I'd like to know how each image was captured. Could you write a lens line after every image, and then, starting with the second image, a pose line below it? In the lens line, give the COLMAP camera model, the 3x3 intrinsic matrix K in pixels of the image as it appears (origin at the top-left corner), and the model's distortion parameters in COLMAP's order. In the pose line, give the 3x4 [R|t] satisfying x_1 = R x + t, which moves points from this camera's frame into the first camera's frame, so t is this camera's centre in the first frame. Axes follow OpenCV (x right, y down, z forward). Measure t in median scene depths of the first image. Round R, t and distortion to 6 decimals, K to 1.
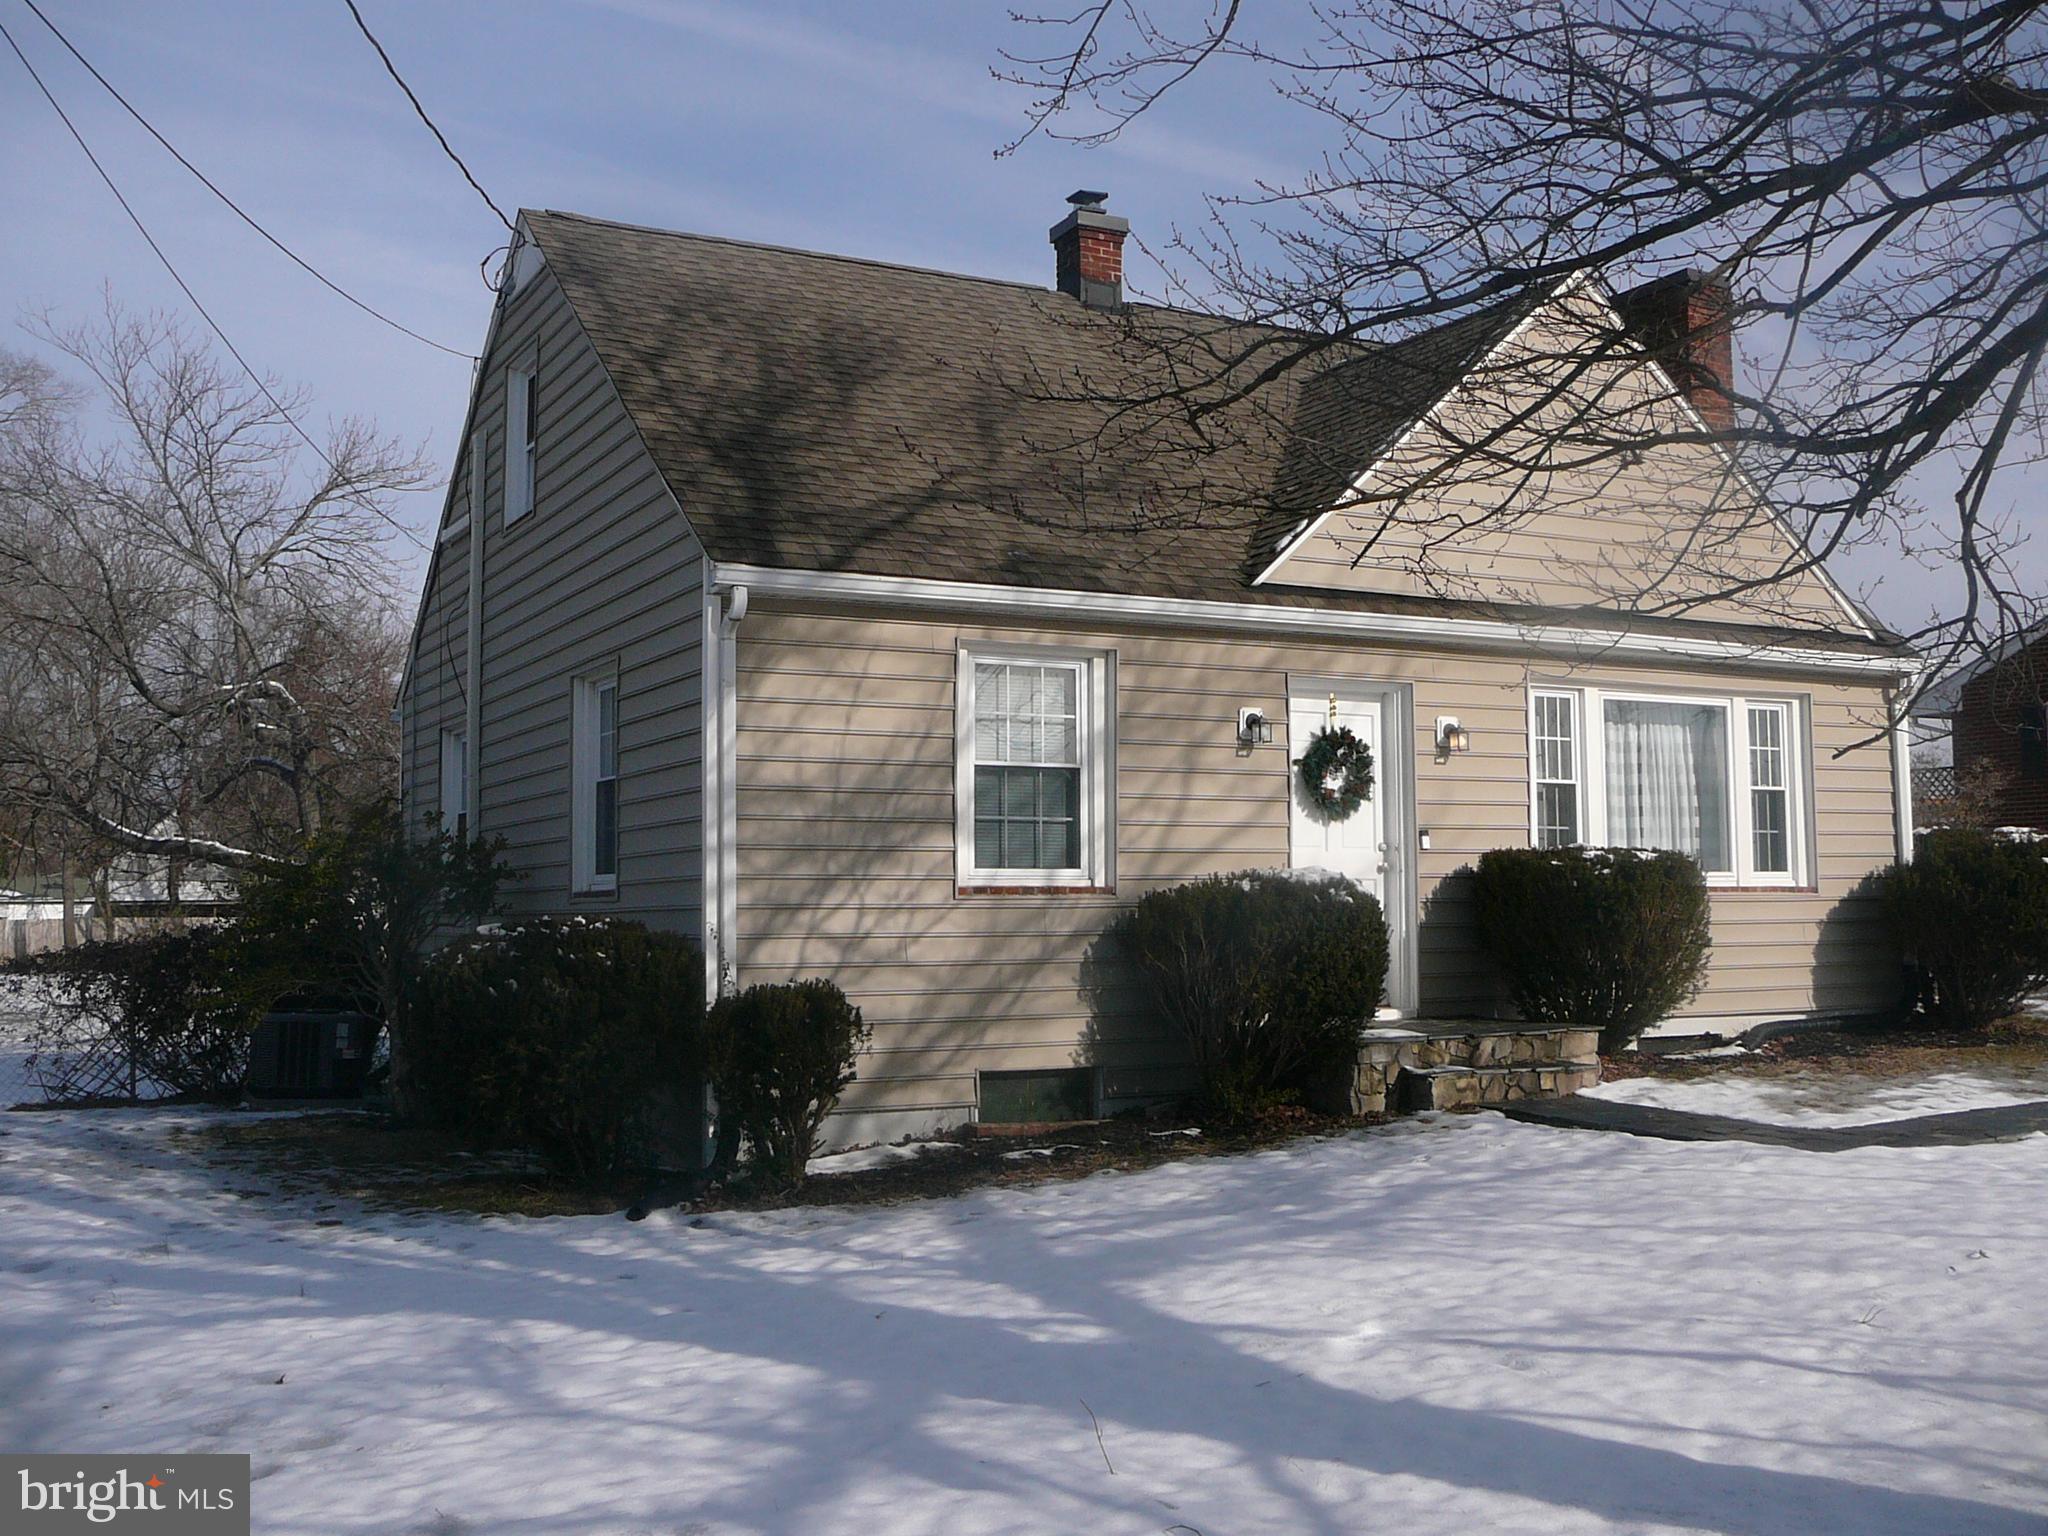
lens RADIAL K [[2083.8, 0, 1033.2], [0, 2083.8, 761.0], [0, 0, 1]] dist [-0.114025, 0.192114]
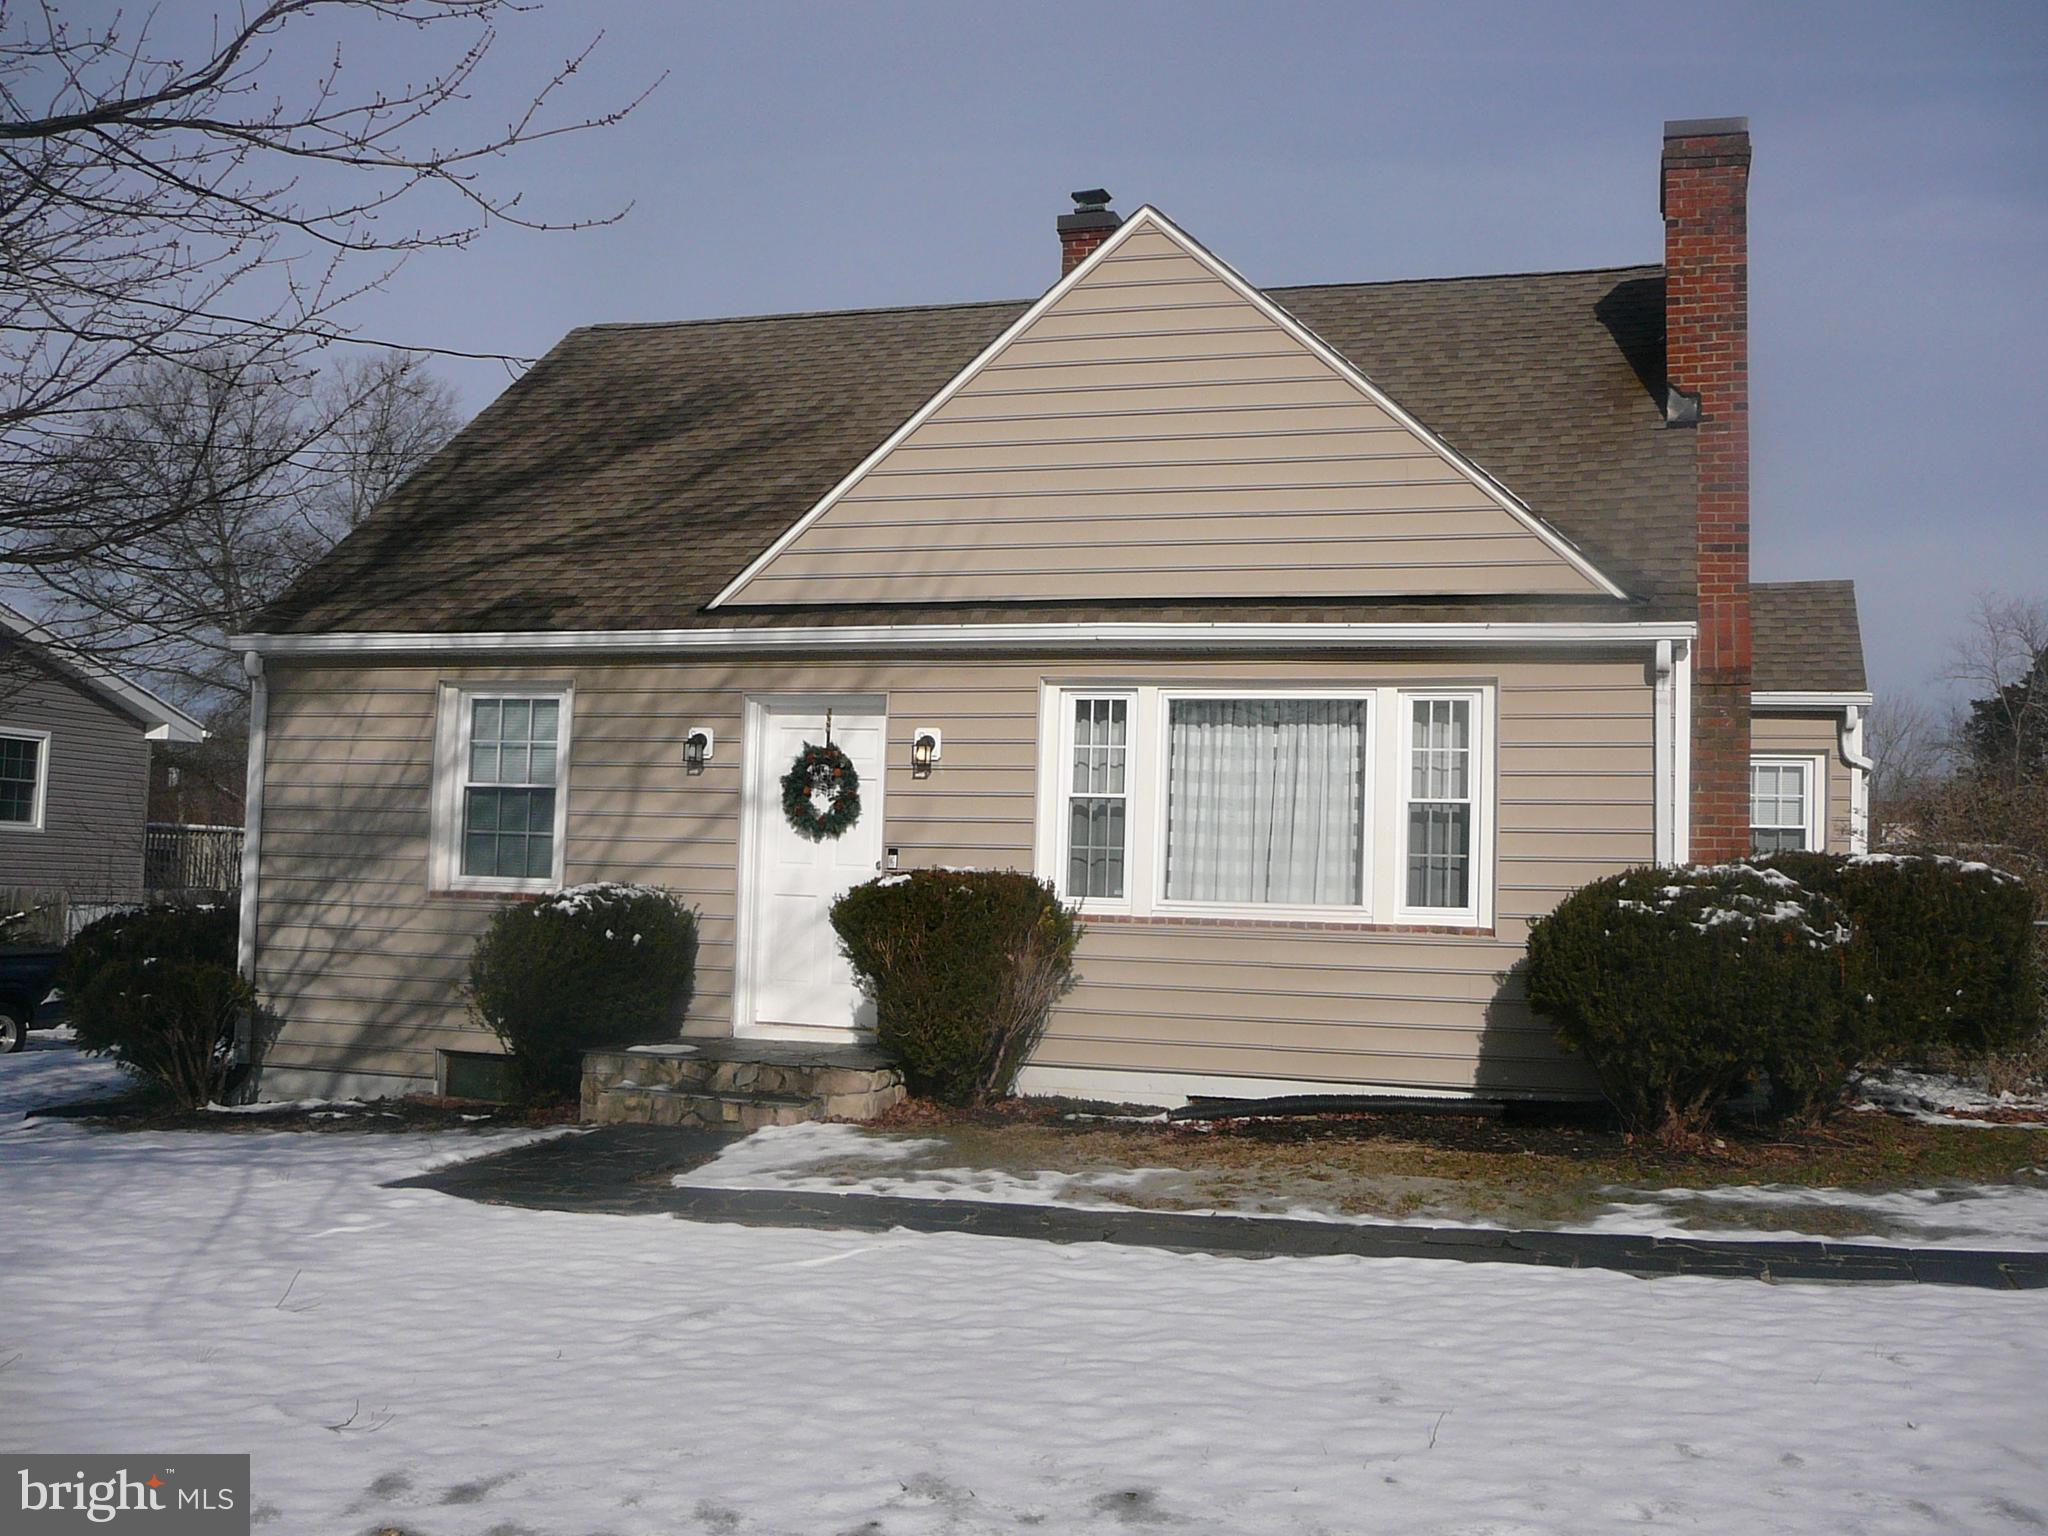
lens RADIAL K [[2083.8, 0, 1033.2], [0, 2083.8, 761.0], [0, 0, 1]] dist [-0.114025, 0.192114]
pose [[0.696553, -0.014914, -0.717351, 1.029055], [0.018566, 0.999824, -0.002758, -0.003284], [0.717266, -0.011397, 0.696707, 0.425033]]
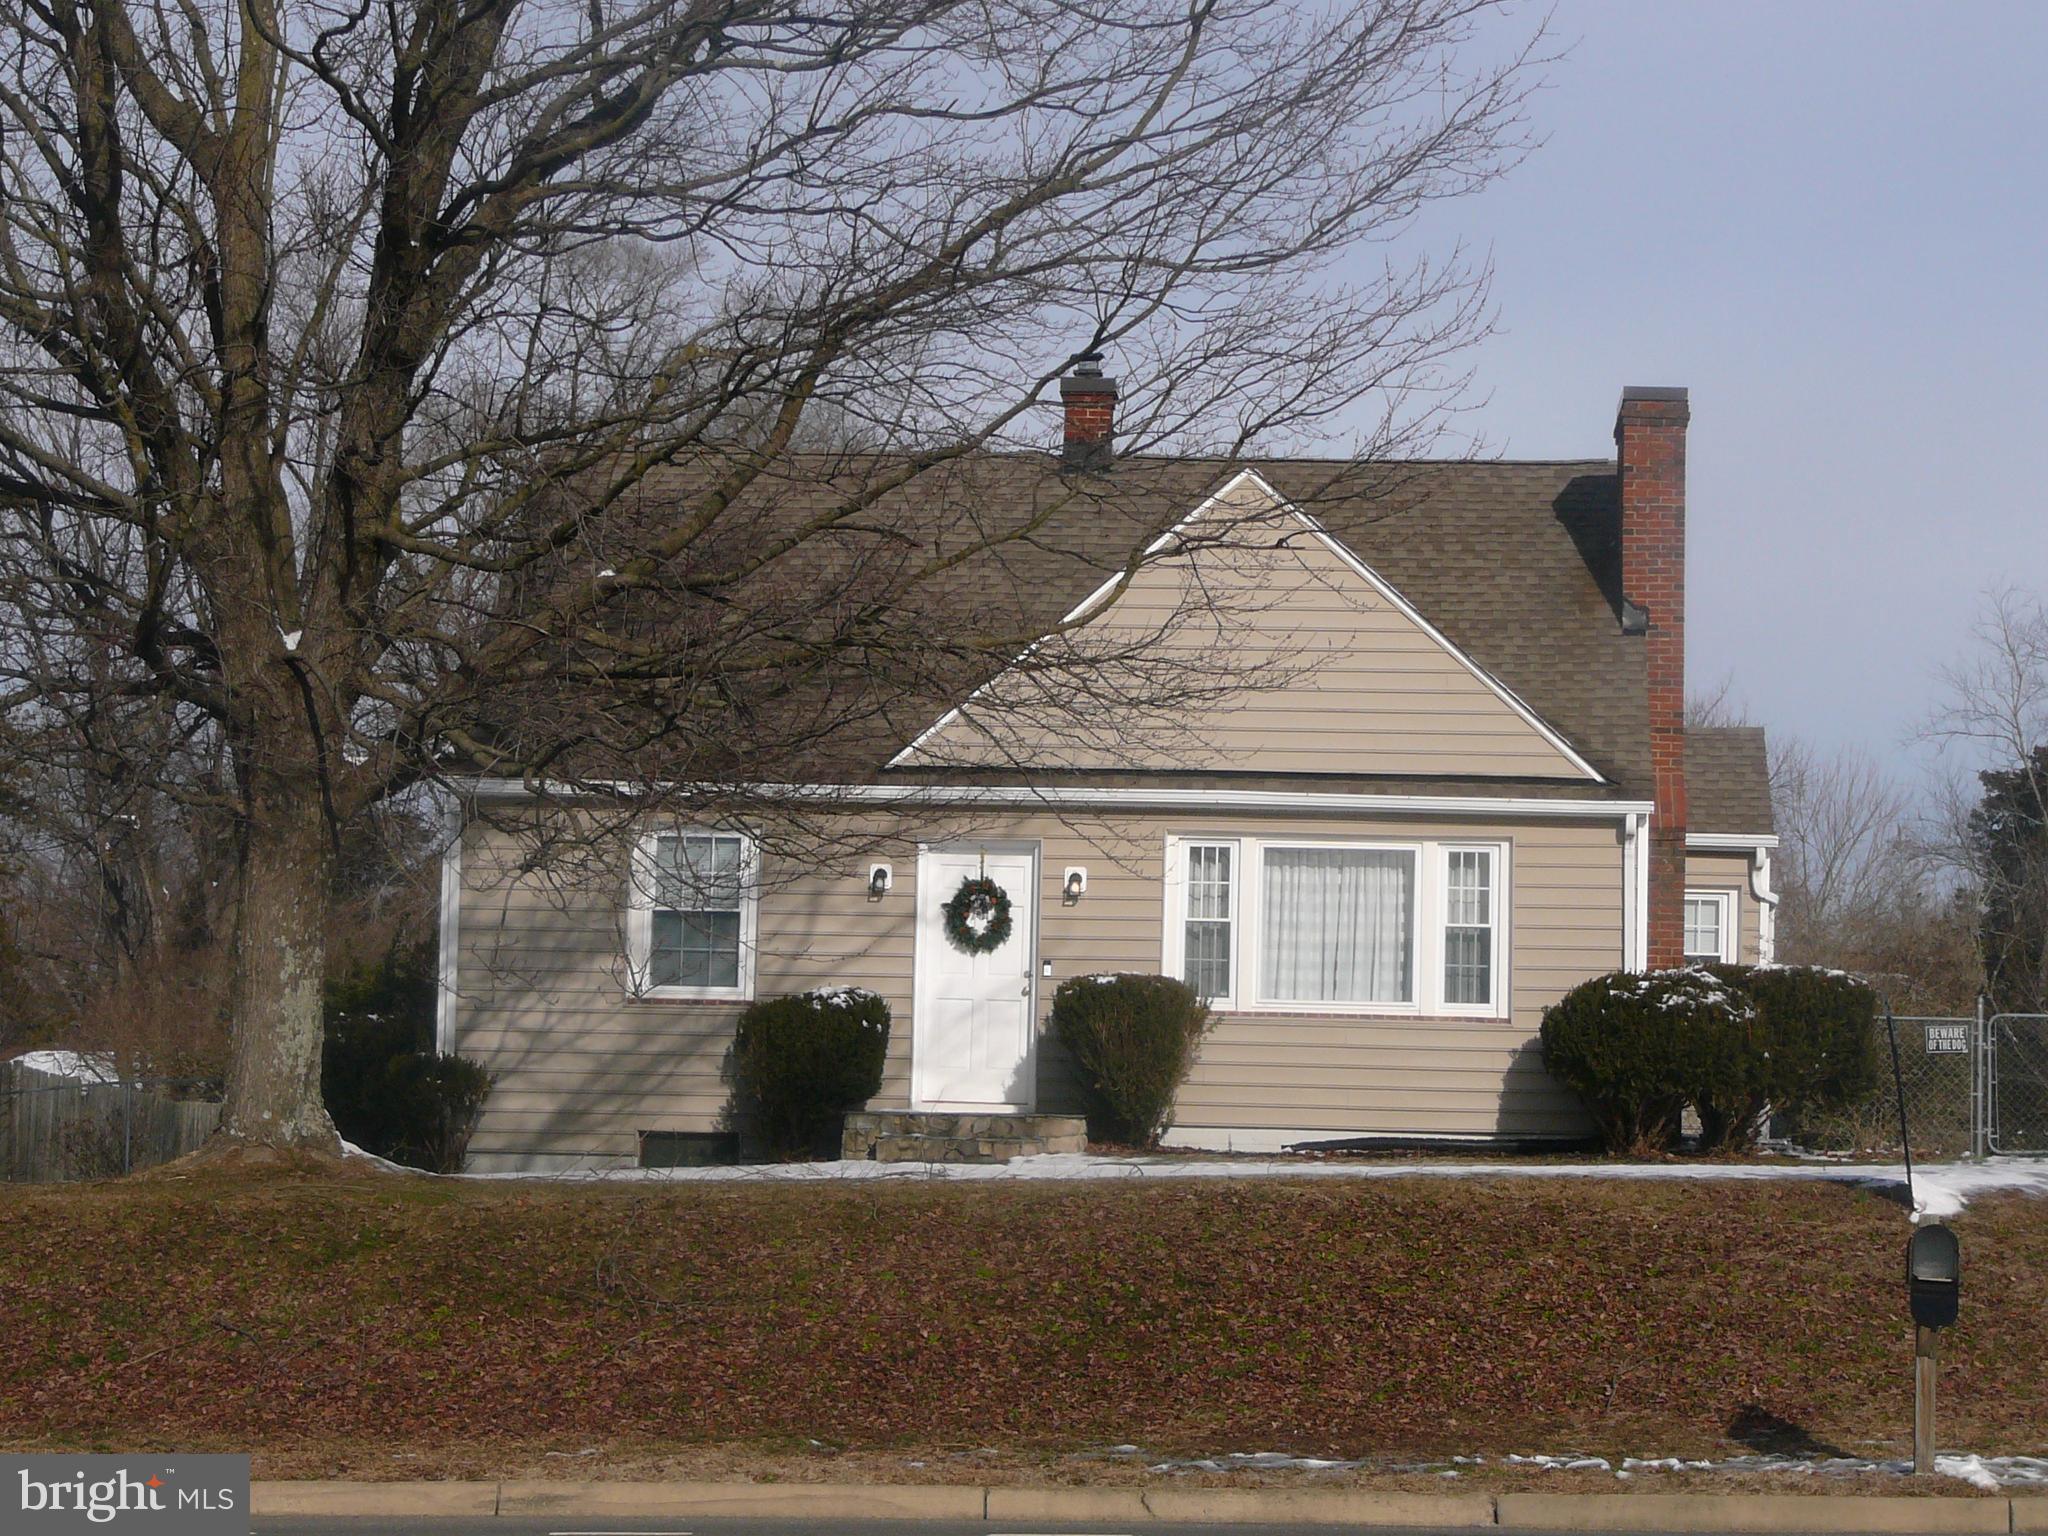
lens RADIAL K [[5604.1, 0, 1024.0], [0, 5604.1, 768.0], [0, 0, 1]] dist [0.078816, 0.925792]
pose [[0.848805, -0.014324, -0.528511, 2.147949], [0.008548, 0.999874, -0.013371, -0.040031], [0.528636, 0.006831, 0.848821, -2.017701]]
